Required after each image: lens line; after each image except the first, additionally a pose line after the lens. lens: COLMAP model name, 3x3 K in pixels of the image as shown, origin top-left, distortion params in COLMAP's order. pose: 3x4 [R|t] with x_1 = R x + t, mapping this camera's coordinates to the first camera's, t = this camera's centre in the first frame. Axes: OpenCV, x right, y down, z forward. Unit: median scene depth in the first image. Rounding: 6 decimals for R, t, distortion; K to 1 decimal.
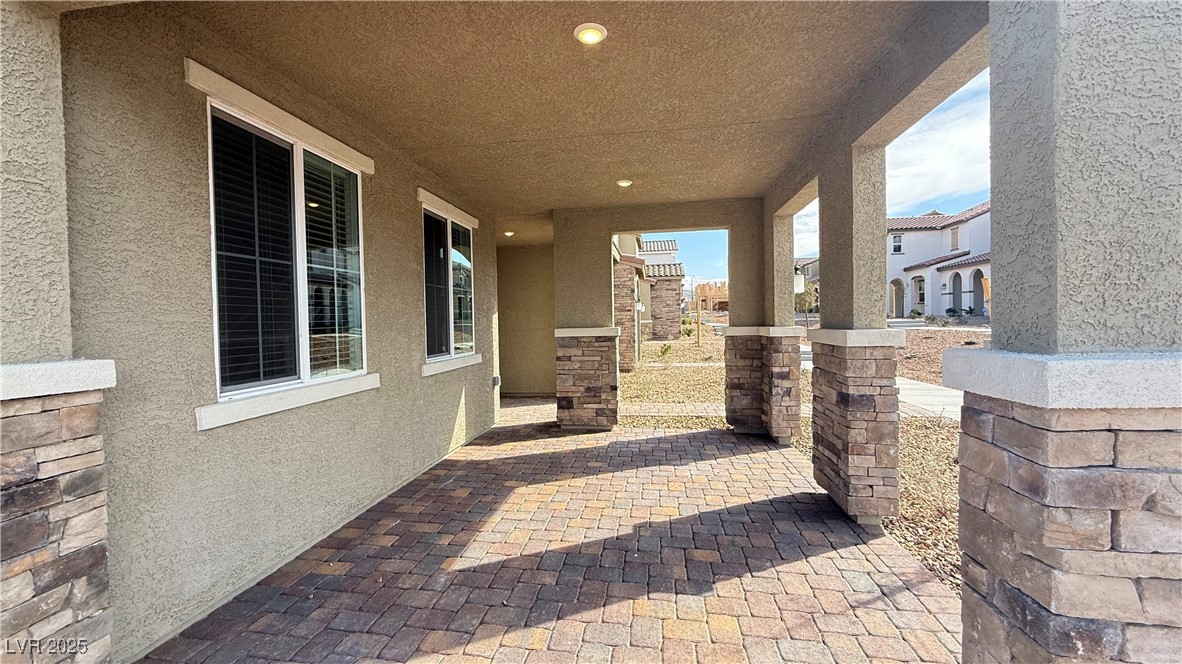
lens RADIAL K [[470.0, 0, 588.7], [0, 470.0, 333.4], [0, 0, 1]] dist [0.001770, -0.000904]
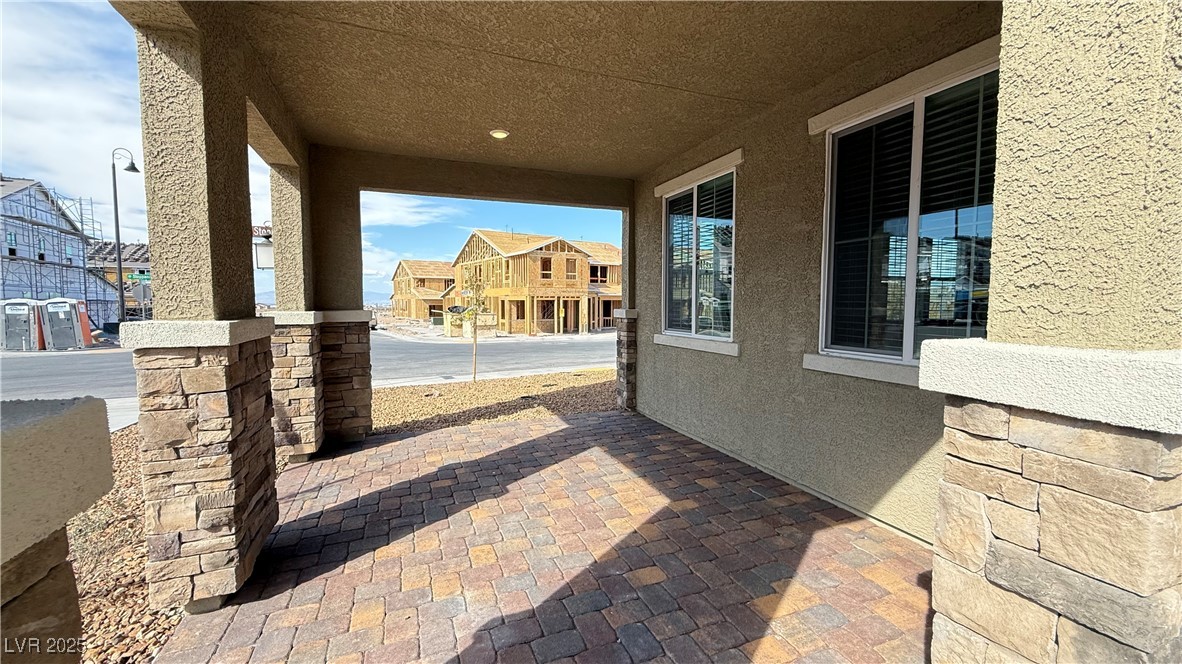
lens RADIAL K [[470.0, 0, 589.0], [0, 470.0, 332.8], [0, 0, 1]] dist [0.001770, -0.000904]
pose [[-0.864549, 0.054652, -0.499568, 0.479743], [0.003744, 0.994742, 0.102344, -0.066633], [0.502535, 0.086611, -0.860208, 2.094940]]
